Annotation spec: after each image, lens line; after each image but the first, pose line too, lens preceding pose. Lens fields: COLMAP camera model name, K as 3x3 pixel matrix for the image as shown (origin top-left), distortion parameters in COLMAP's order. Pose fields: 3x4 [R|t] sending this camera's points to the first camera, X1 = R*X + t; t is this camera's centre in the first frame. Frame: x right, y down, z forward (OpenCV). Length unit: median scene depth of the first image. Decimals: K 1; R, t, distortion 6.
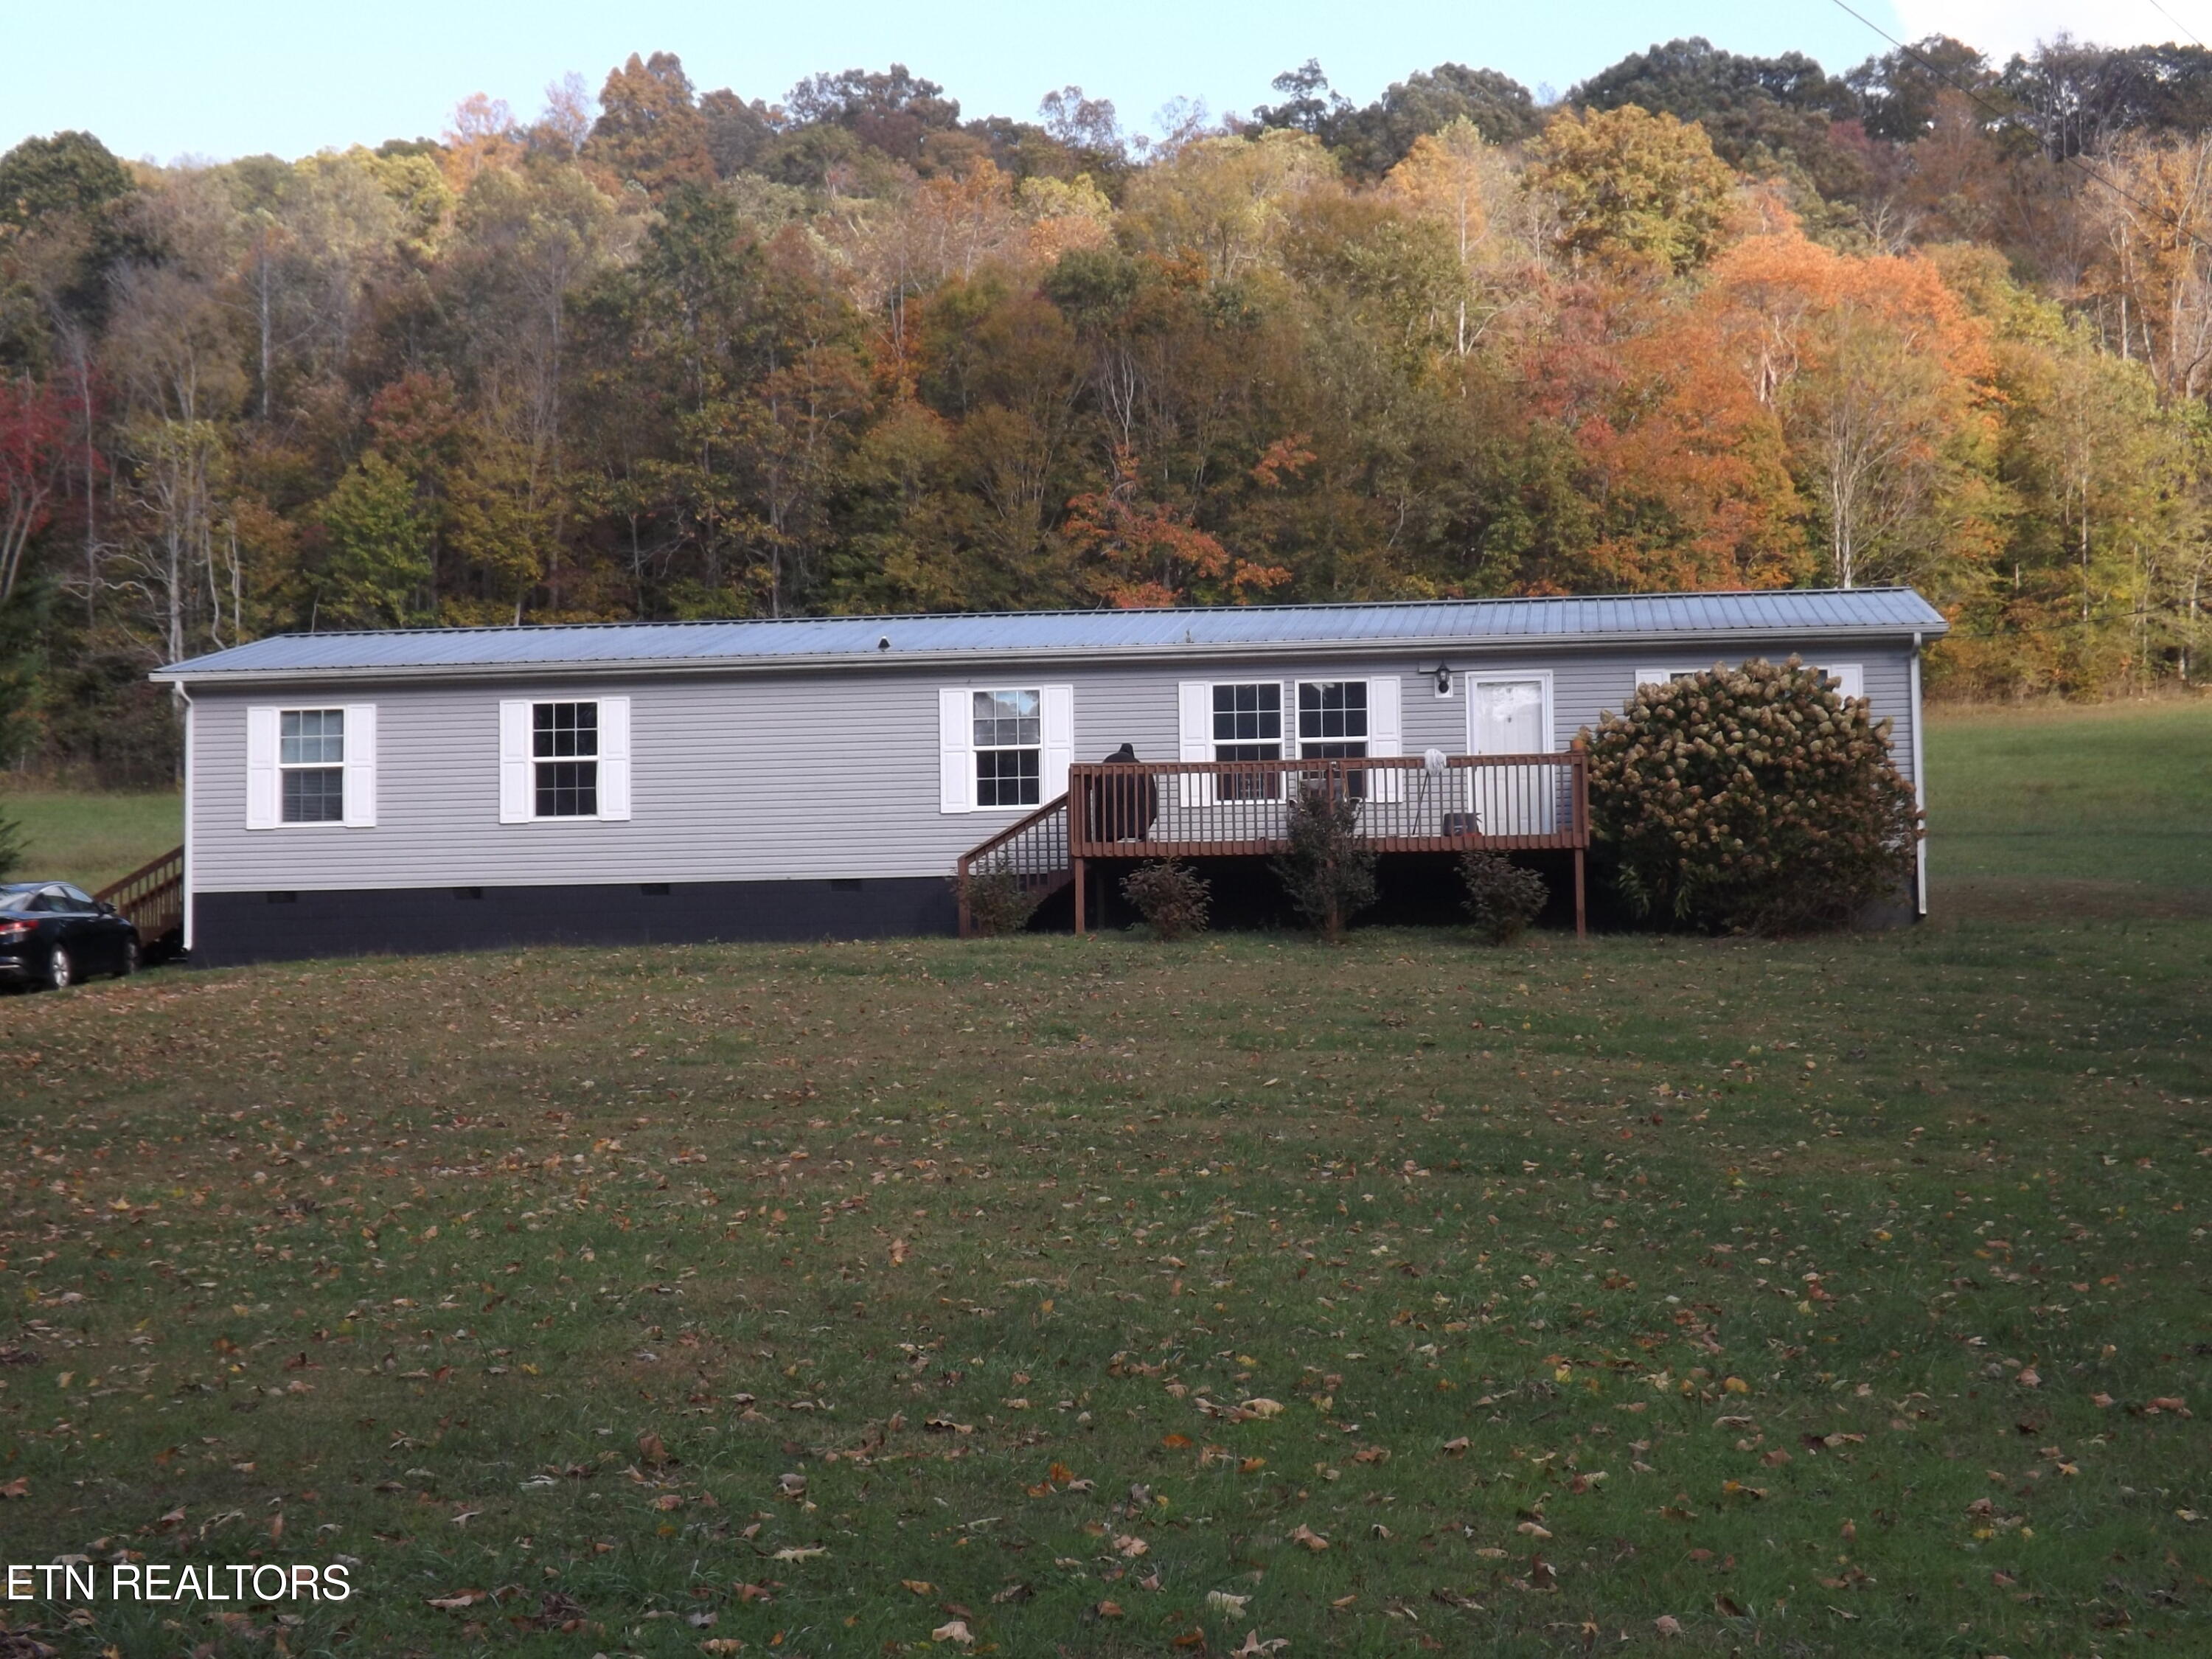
lens RADIAL K [[3878.4, 0, 1152.0], [0, 3878.4, 745.4], [0, 0, 1]] dist [0.057025, 0.000000]
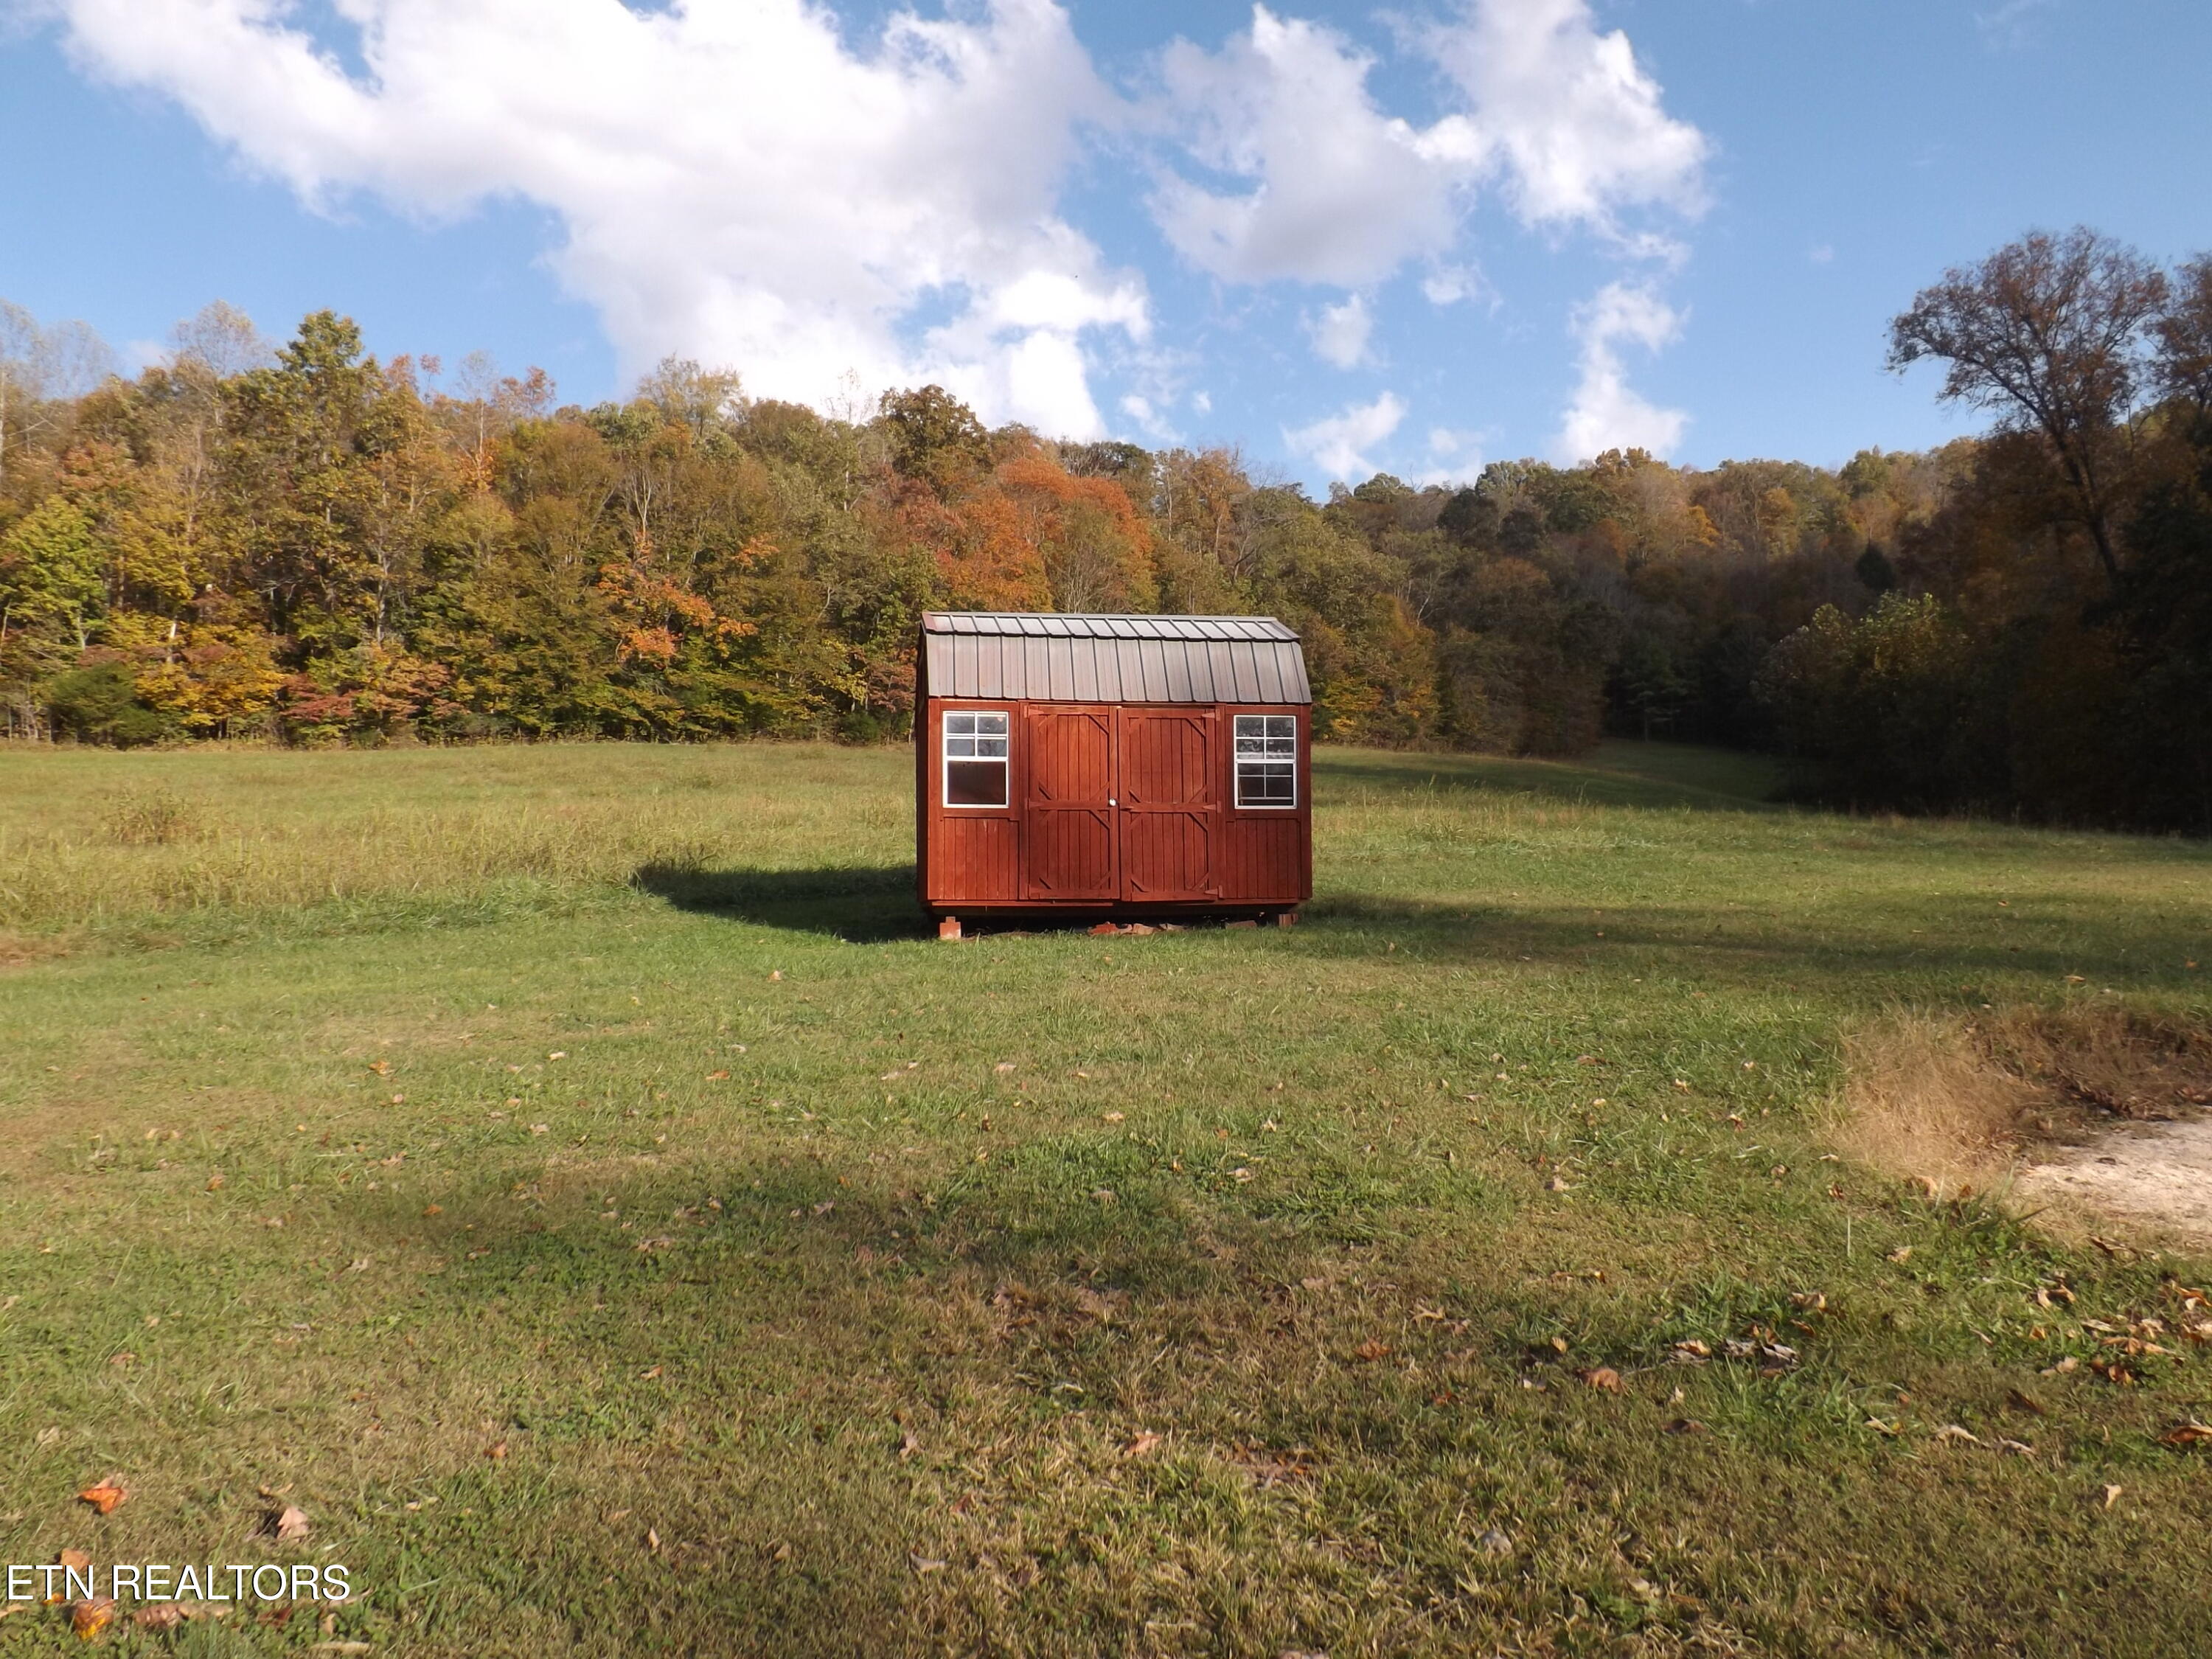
lens RADIAL K [[1554.4, 0, 1094.2], [0, 1554.4, 811.5], [0, 0, 1]] dist [-0.044533, 0.004392]
pose [[0.945676, 0.029530, 0.323766, -0.032887], [-0.036931, 0.999178, 0.016738, 0.010887], [-0.323006, -0.027786, 0.945989, 0.415142]]
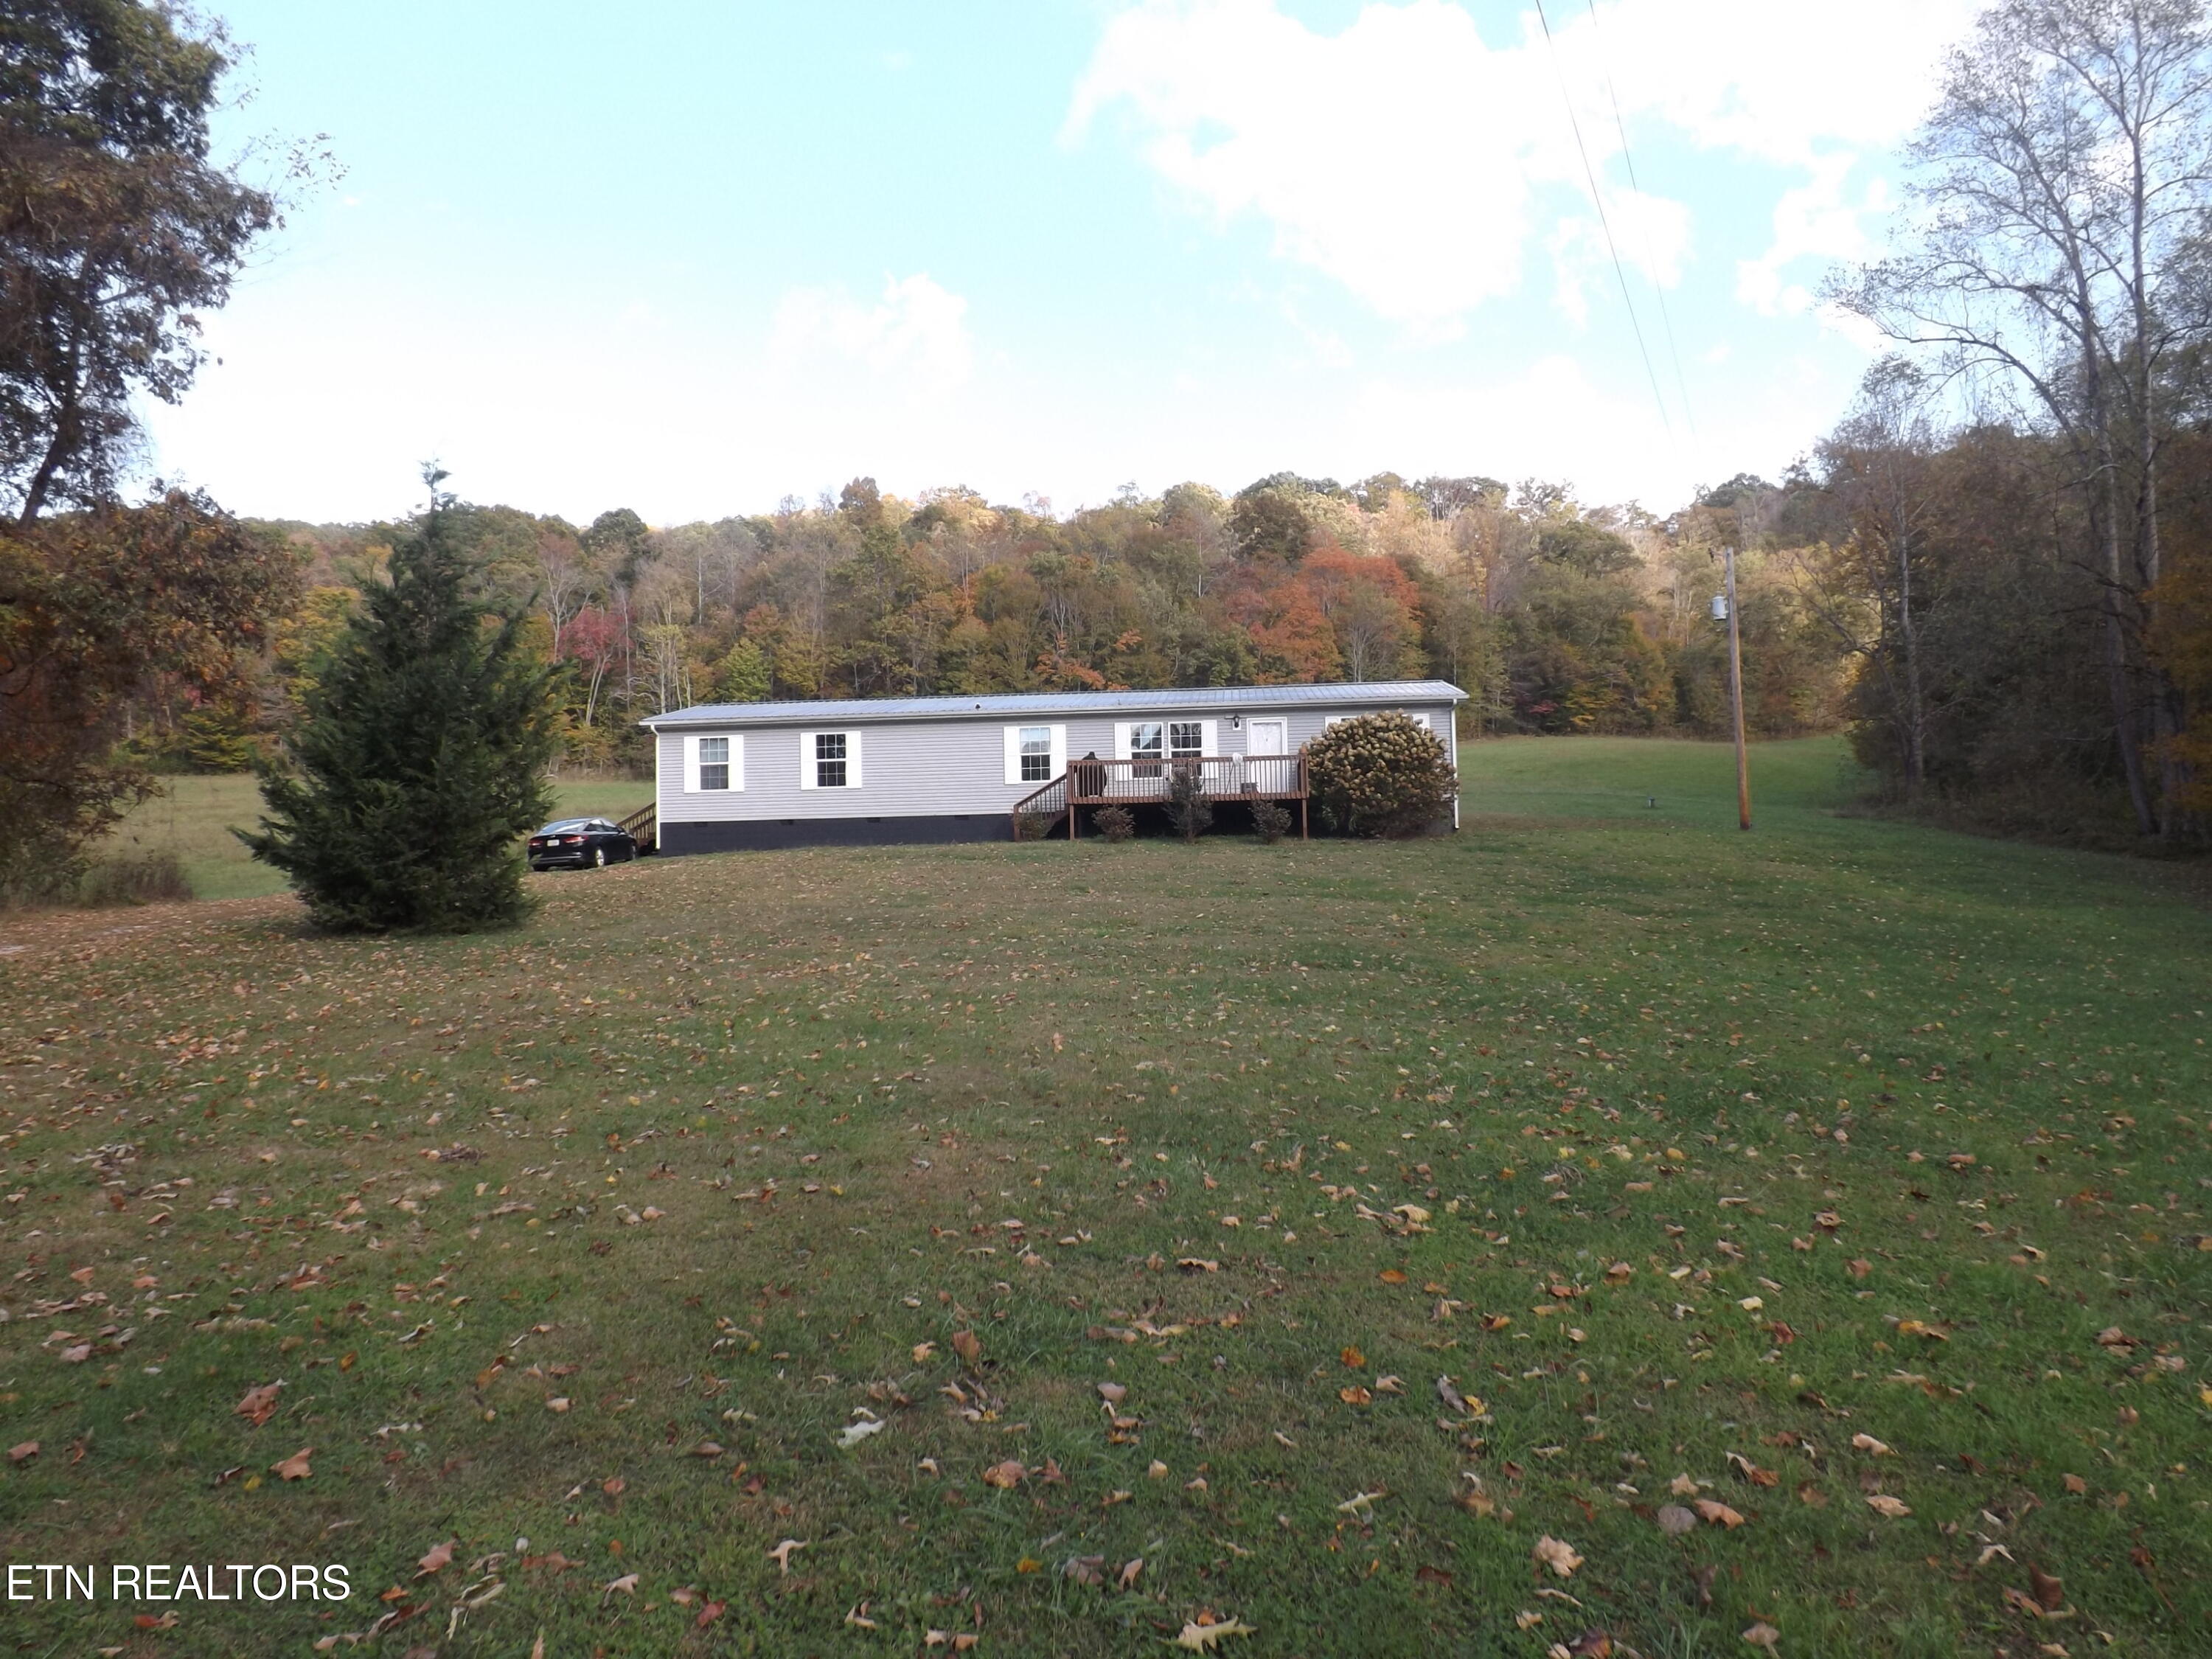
lens RADIAL K [[1554.4, 0, 1121.3], [0, 1554.4, 816.0], [0, 0, 1]] dist [-0.044533, 0.004392]
pose [[0.999267, -0.005289, 0.037904, -0.007181], [0.003986, 0.999401, 0.034386, 0.001793], [-0.038064, -0.034210, 0.998690, 0.041597]]
